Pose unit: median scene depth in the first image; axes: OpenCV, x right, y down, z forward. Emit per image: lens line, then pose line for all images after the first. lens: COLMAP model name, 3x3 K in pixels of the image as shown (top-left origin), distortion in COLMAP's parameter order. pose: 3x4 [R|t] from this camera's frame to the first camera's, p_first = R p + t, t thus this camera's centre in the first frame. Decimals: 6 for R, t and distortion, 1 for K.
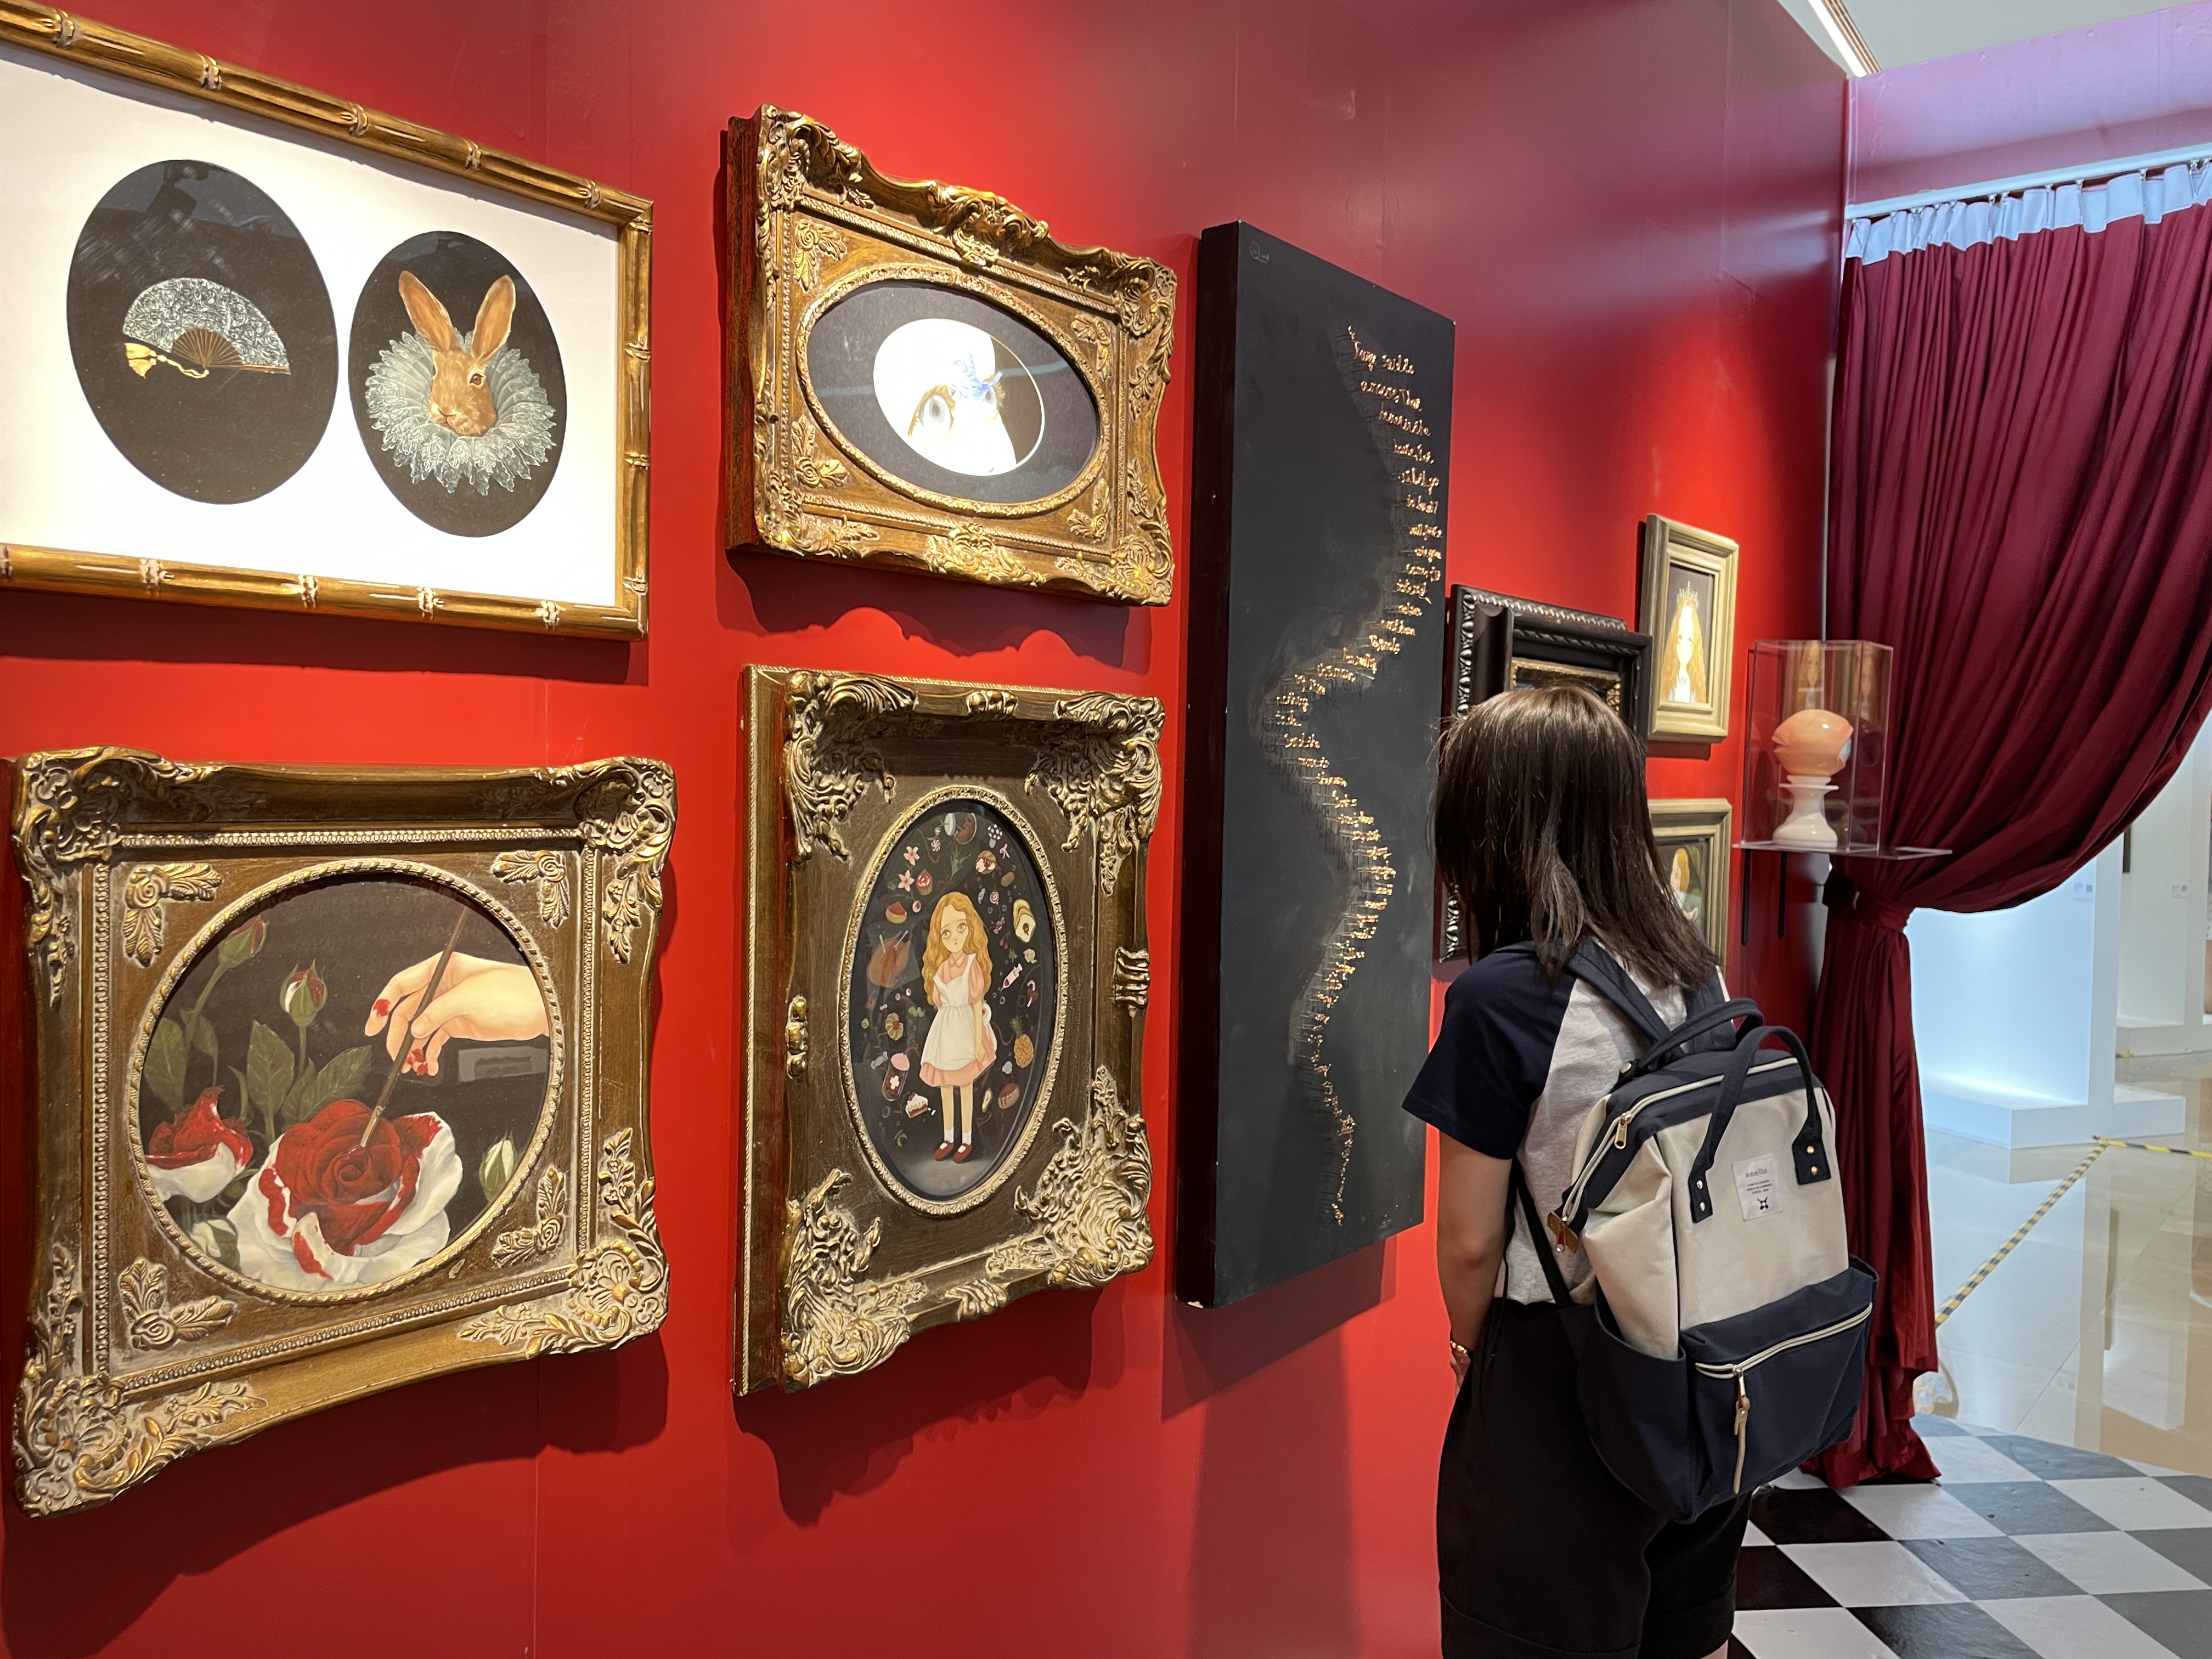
lens RADIAL K [[1688.8, 0, 1110.3], [0, 1688.8, 825.0], [0, 0, 1]] dist [0.077530, -0.110431]
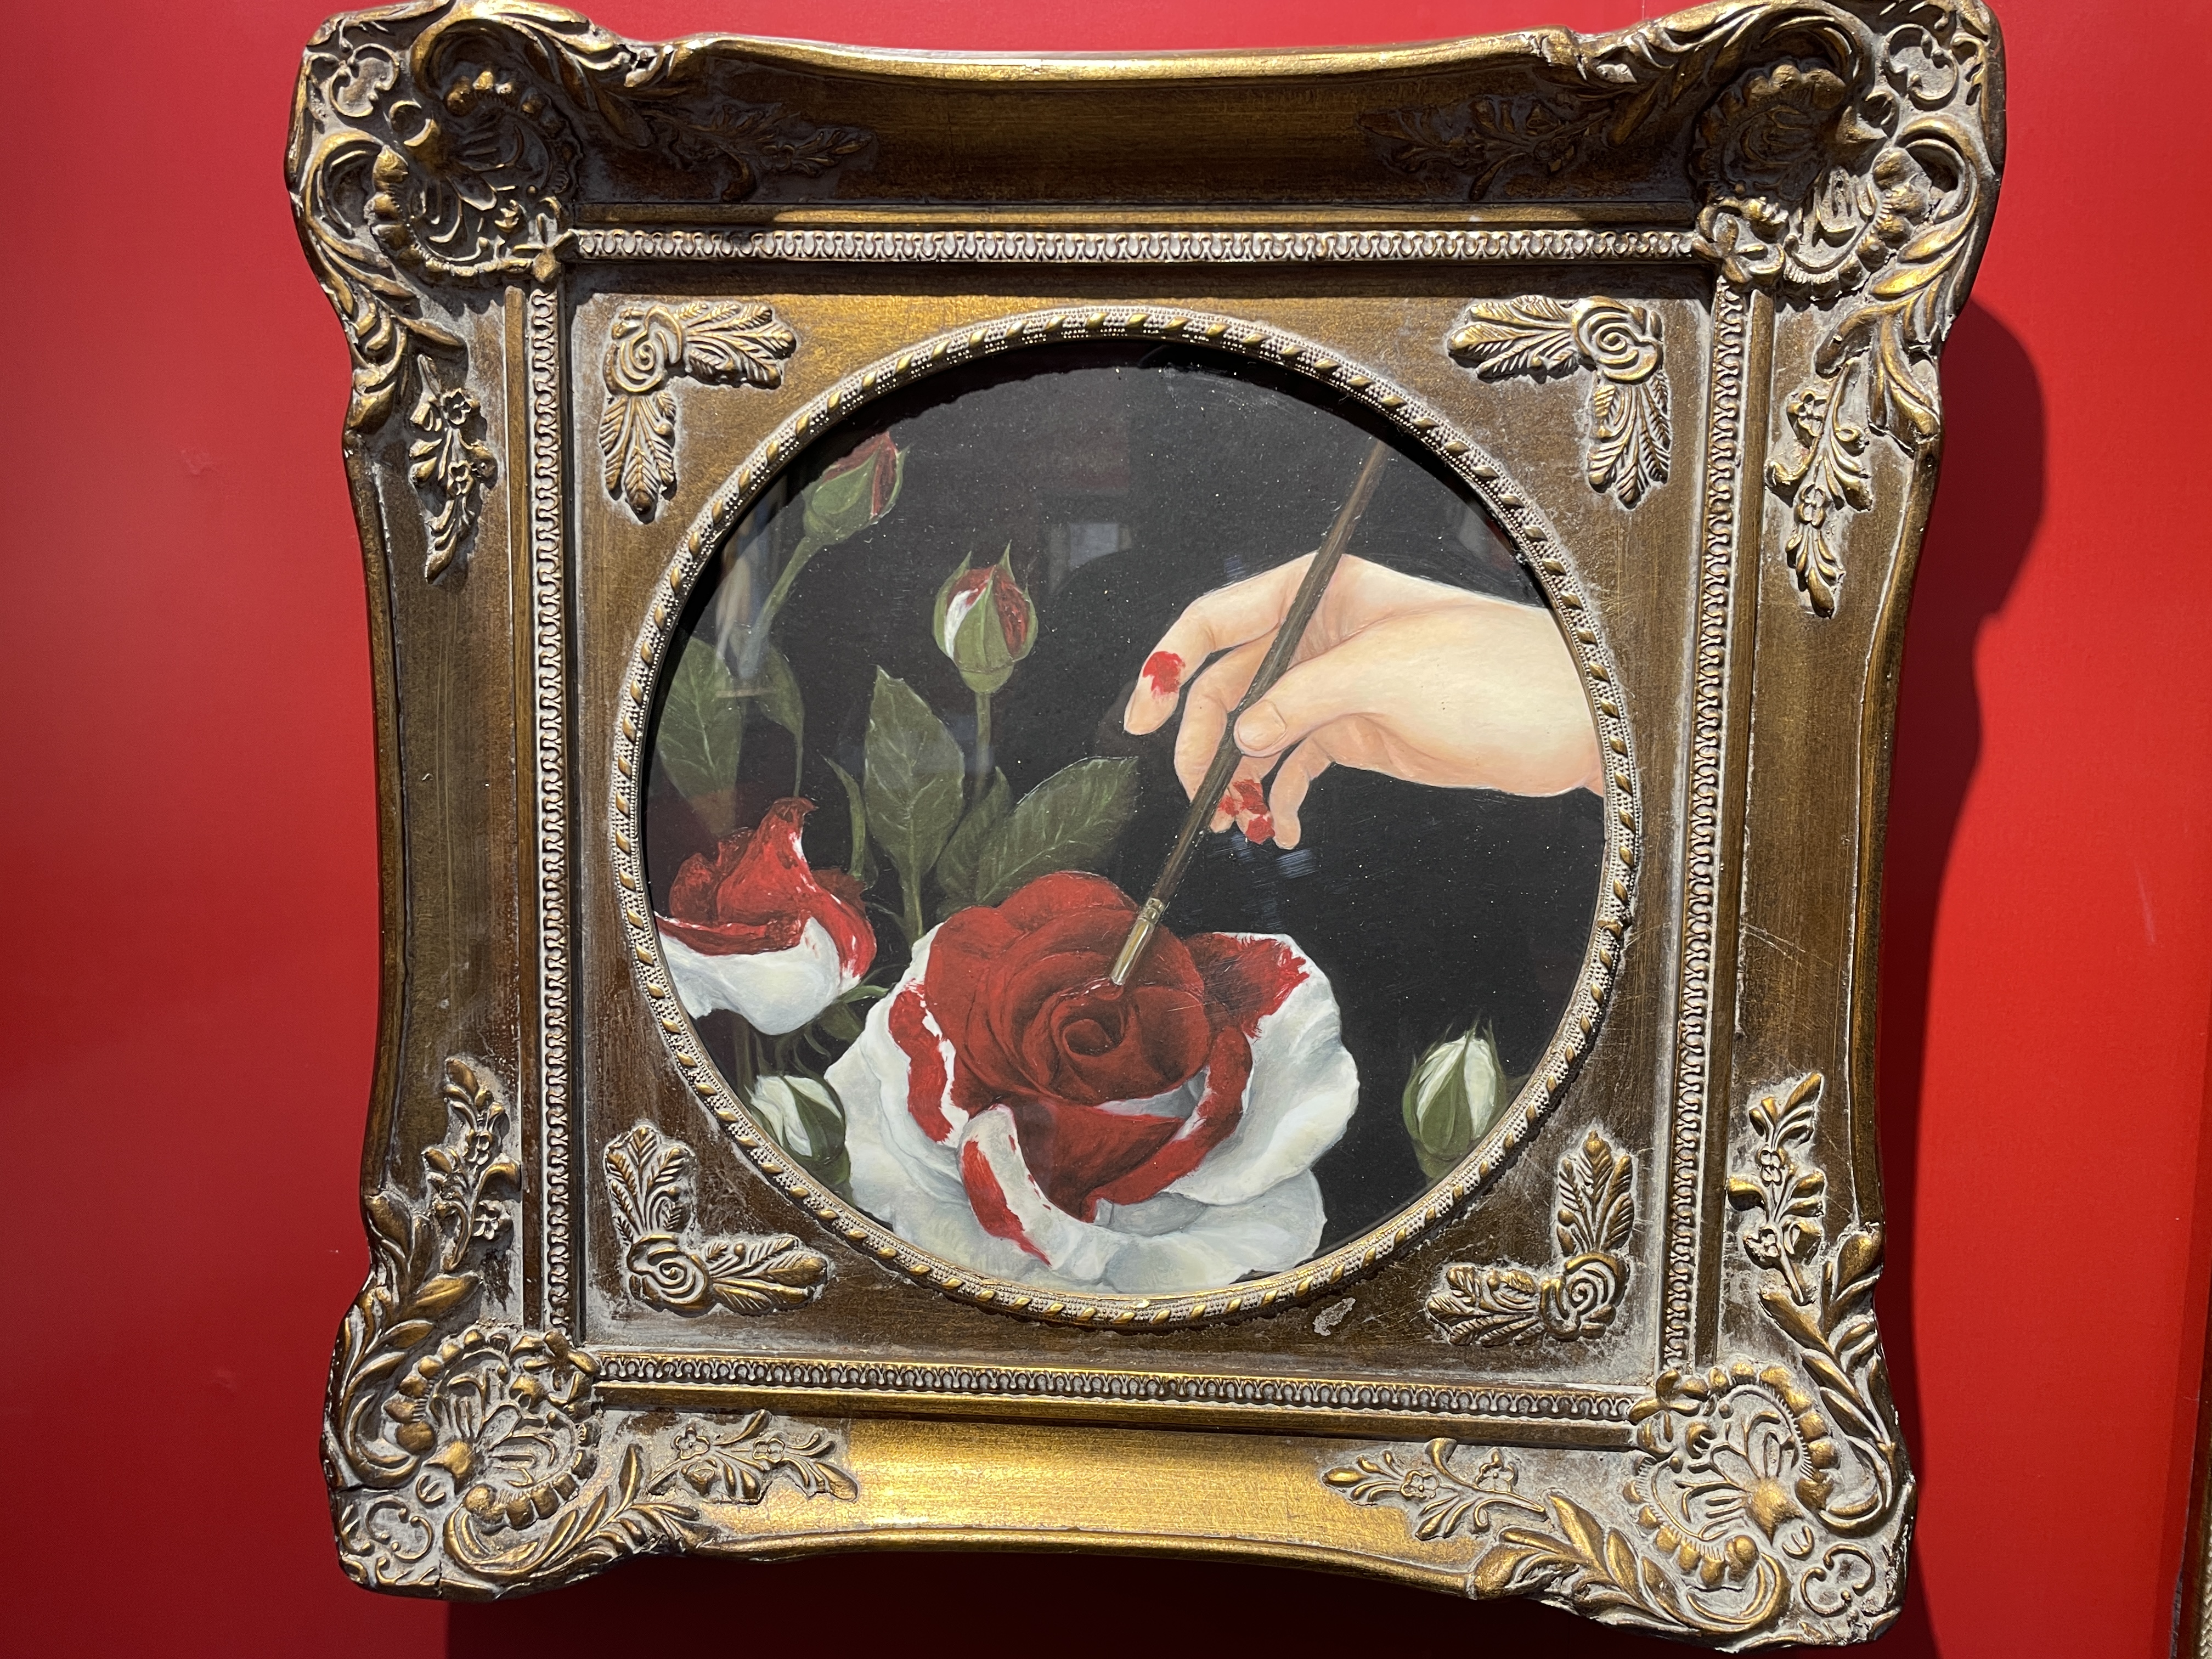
lens RADIAL K [[1688.8, 0, 1110.3], [0, 1688.8, 825.0], [0, 0, 1]] dist [0.077530, -0.110431]
pose [[0.579196, 0.070123, -0.812166, -0.085112], [-0.031082, 0.997469, 0.063956, 0.116483], [0.814595, -0.011799, 0.579910, 0.728109]]
